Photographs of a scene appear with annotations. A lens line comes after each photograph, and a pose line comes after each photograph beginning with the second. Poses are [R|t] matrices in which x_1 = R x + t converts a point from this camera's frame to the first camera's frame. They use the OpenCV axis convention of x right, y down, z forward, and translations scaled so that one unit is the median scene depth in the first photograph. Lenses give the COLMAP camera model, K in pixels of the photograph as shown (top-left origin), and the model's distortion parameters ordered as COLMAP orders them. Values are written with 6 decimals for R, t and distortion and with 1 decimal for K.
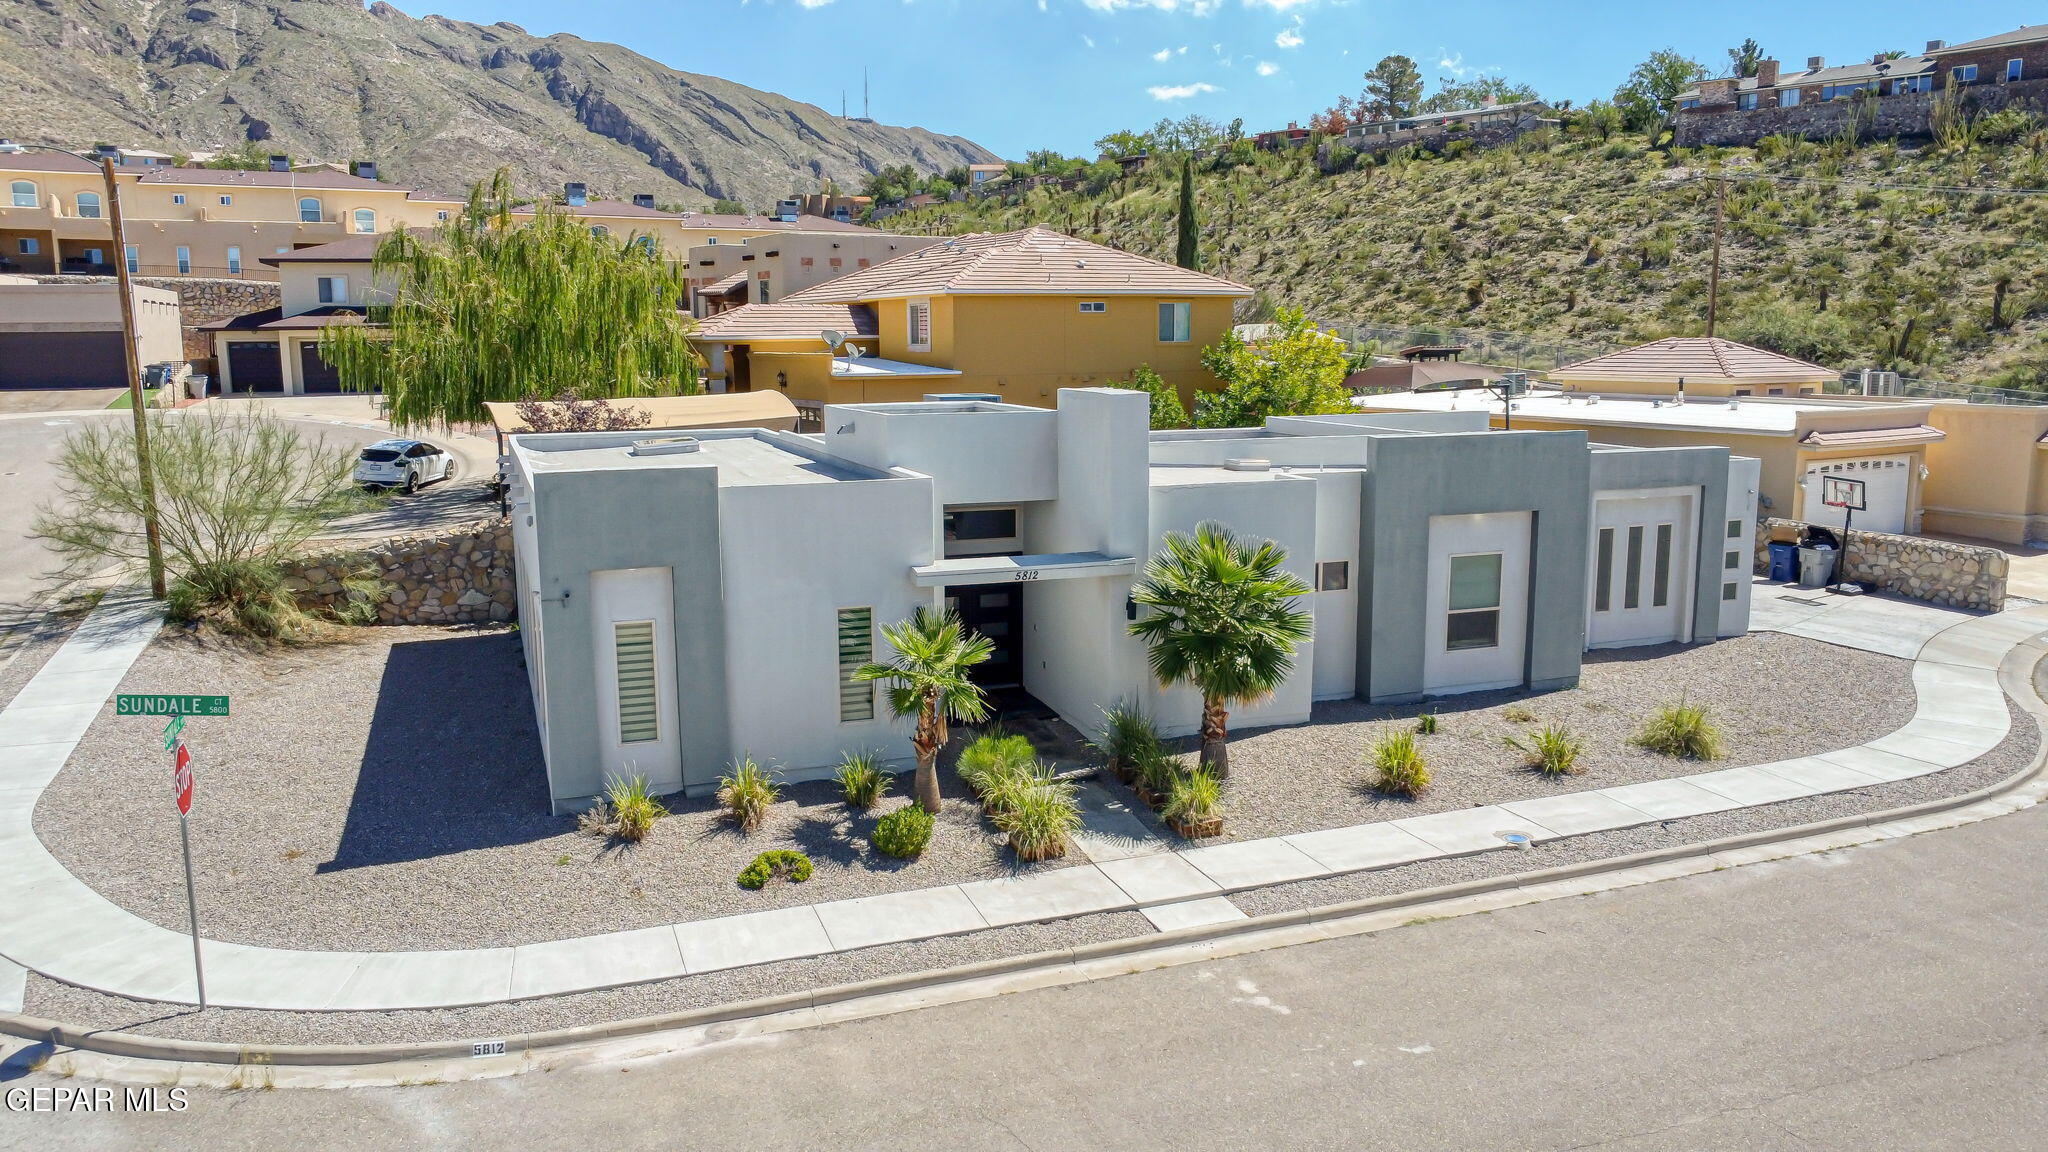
lens RADIAL K [[1479.9, 0, 1020.7], [0, 1479.9, 582.6], [0, 0, 1]] dist [-0.036369, 0.011996]
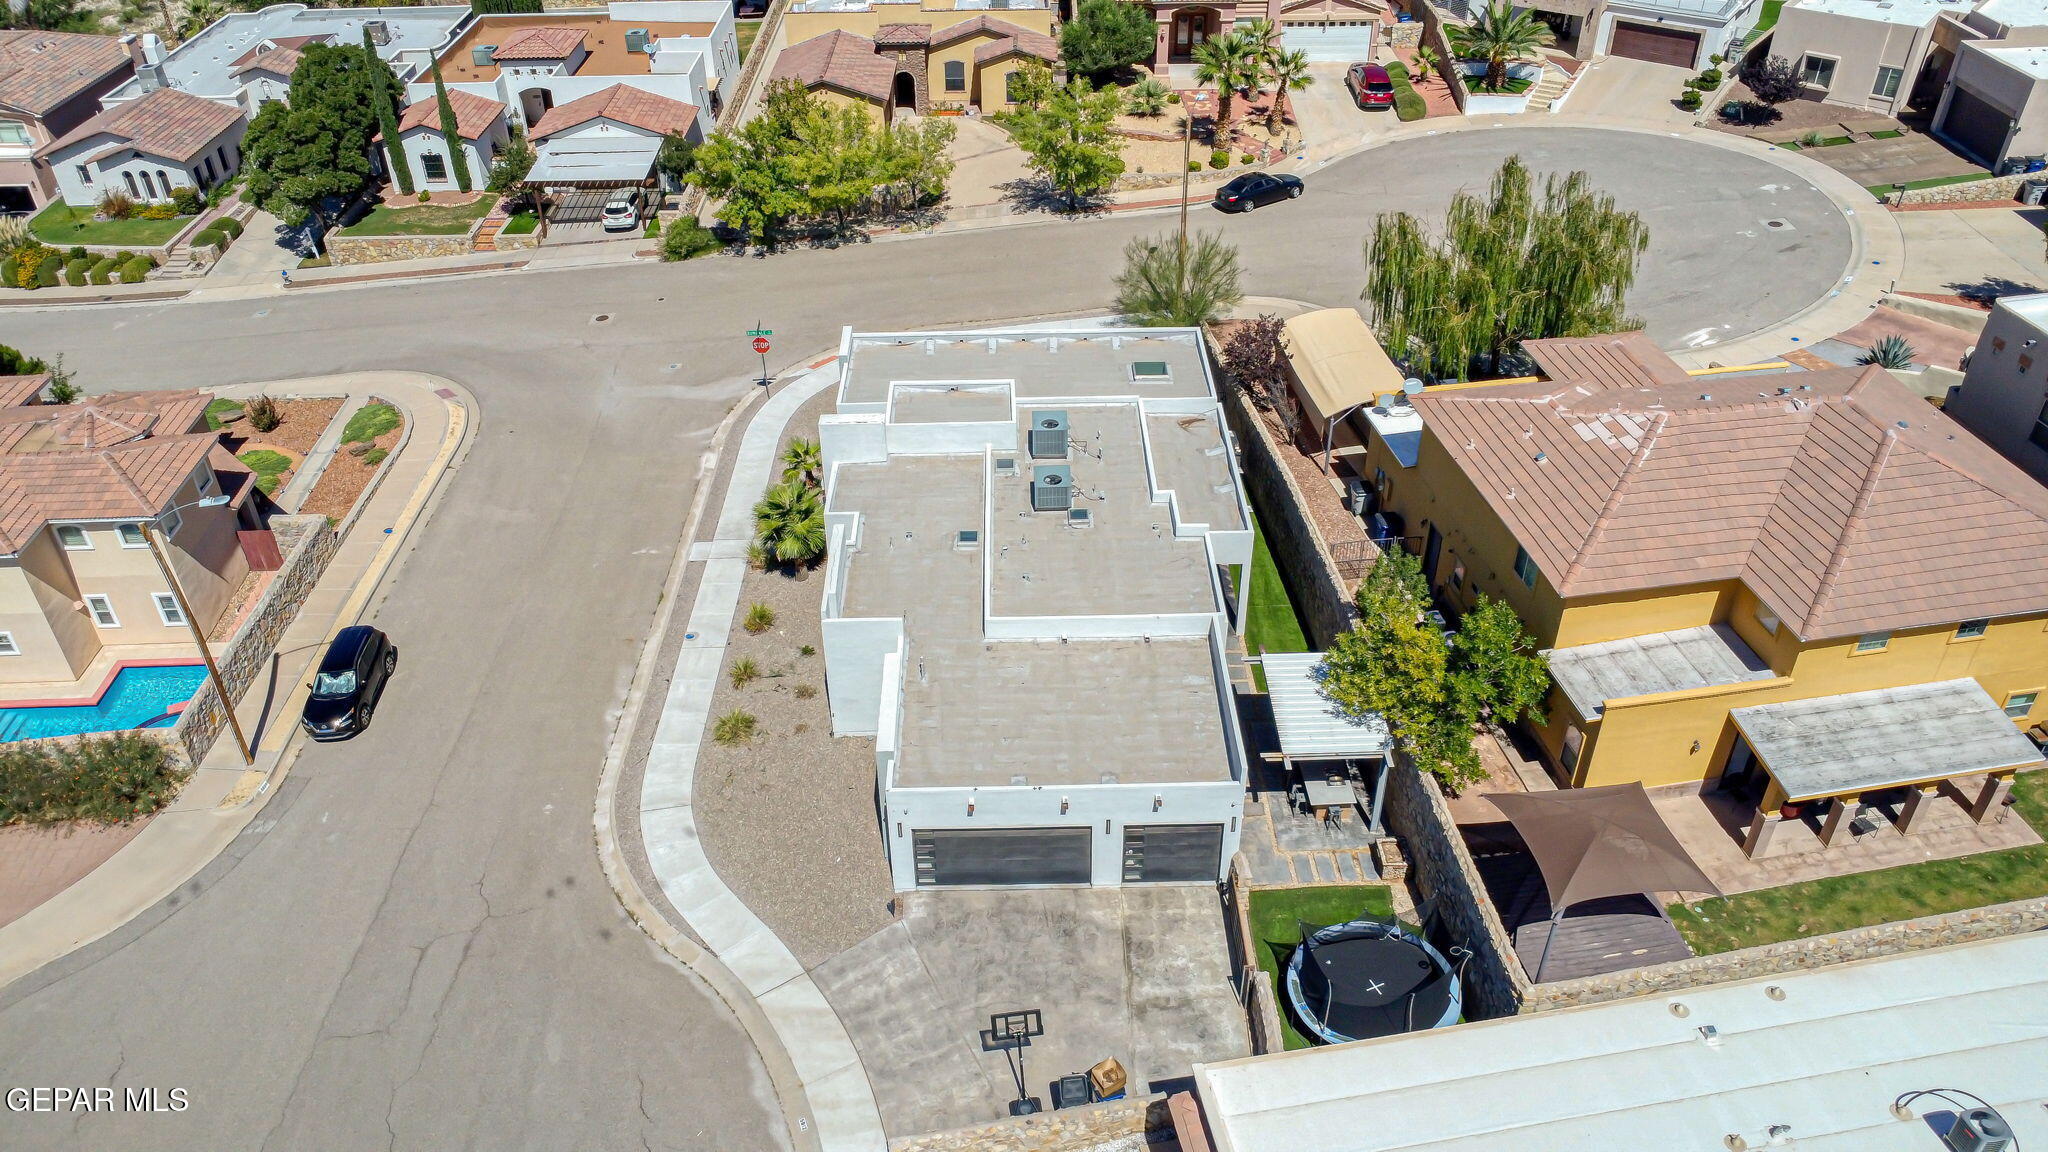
lens RADIAL K [[1479.9, 0, 1020.3], [0, 1479.9, 583.9], [0, 0, 1]] dist [-0.036369, 0.011996]
pose [[-0.322328, 0.566839, -0.758154, 1.726595], [-0.150483, 0.760033, 0.632222, -1.329916], [0.934590, 0.317872, -0.159681, 1.654514]]
